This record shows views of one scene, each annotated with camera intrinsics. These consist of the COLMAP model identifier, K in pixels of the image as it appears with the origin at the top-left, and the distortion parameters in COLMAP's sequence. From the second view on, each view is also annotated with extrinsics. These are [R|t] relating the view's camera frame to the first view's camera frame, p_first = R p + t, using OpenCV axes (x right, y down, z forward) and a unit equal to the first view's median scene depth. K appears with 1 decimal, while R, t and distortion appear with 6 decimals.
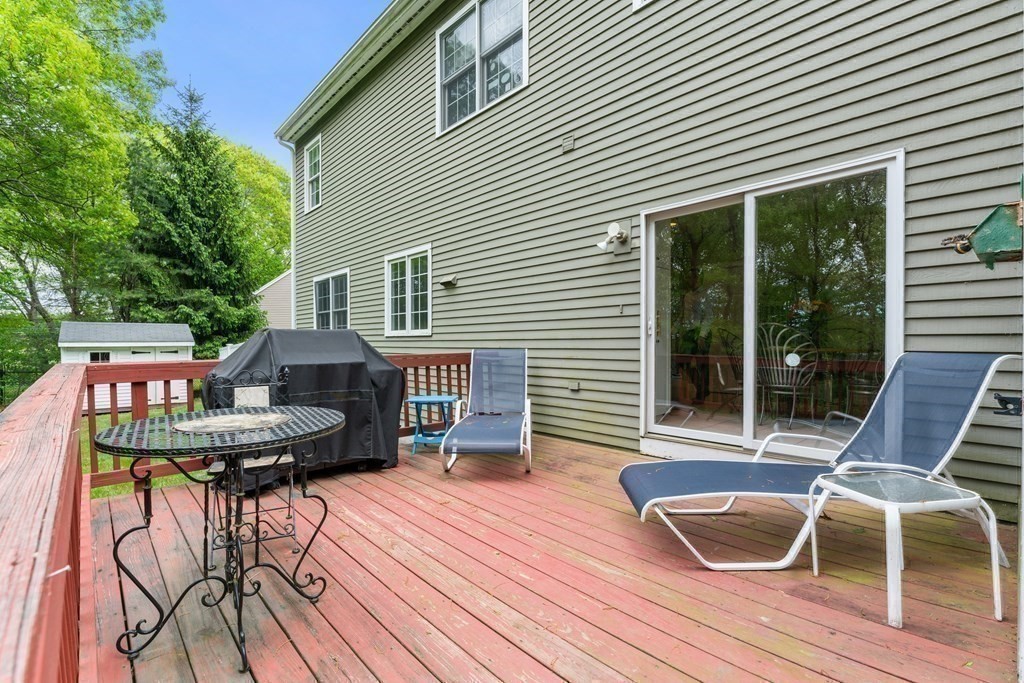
lens RADIAL K [[451.3, 0, 513.4], [0, 451.3, 347.2], [0, 0, 1]] dist [0.005269, -0.000980]
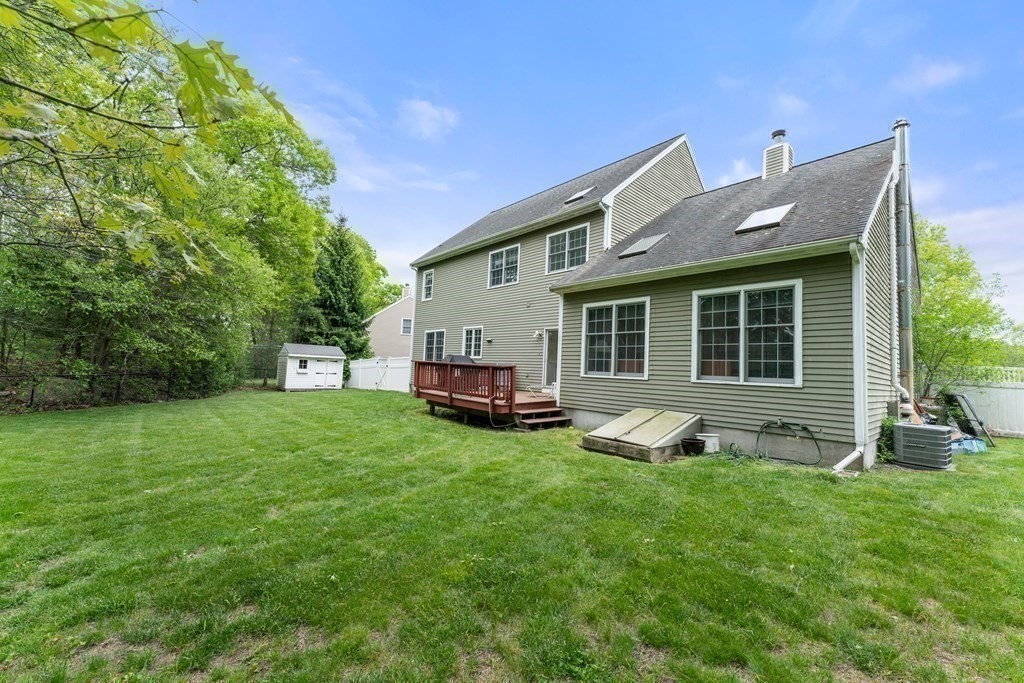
lens RADIAL K [[411.0, 0, 511.2], [0, 411.0, 339.9], [0, 0, 1]] dist [0.001512, 0.000015]
pose [[0.998359, 0.046889, -0.032888, 0.070083], [-0.049536, 0.995155, -0.084930, 0.058938], [0.028747, 0.086419, 0.995844, -1.376613]]
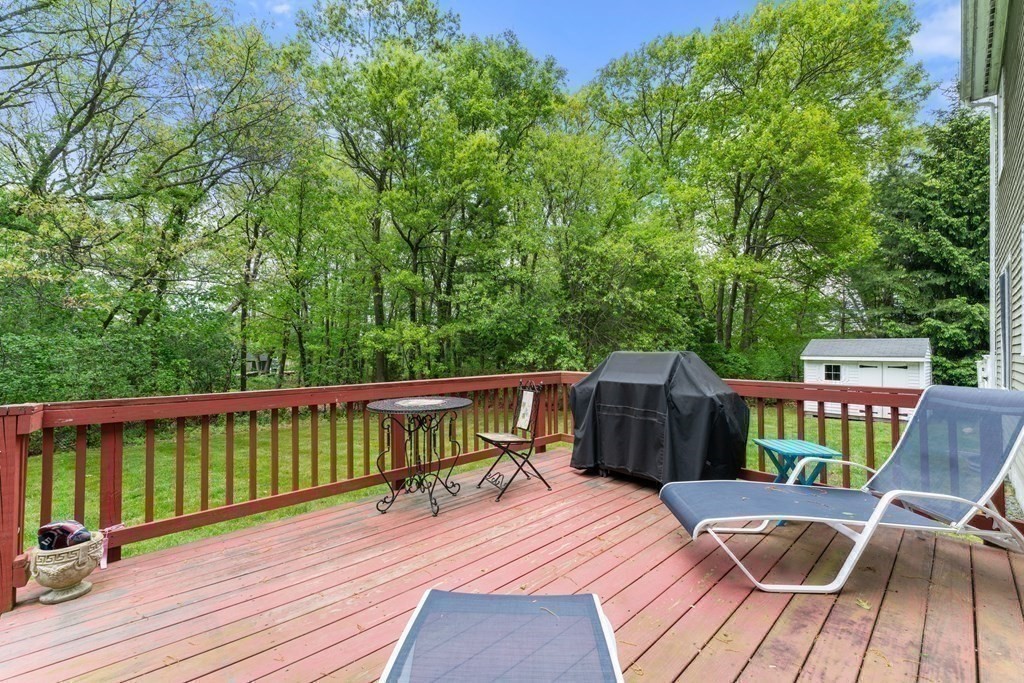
lens RADIAL K [[411.0, 0, 511.8], [0, 411.0, 347.1], [0, 0, 1]] dist [0.001512, 0.000015]
pose [[0.004953, -0.007051, -0.999963, 0.261520], [-0.022076, 0.999731, -0.007159, -0.016572], [0.999744, 0.022111, 0.004796, 0.296689]]
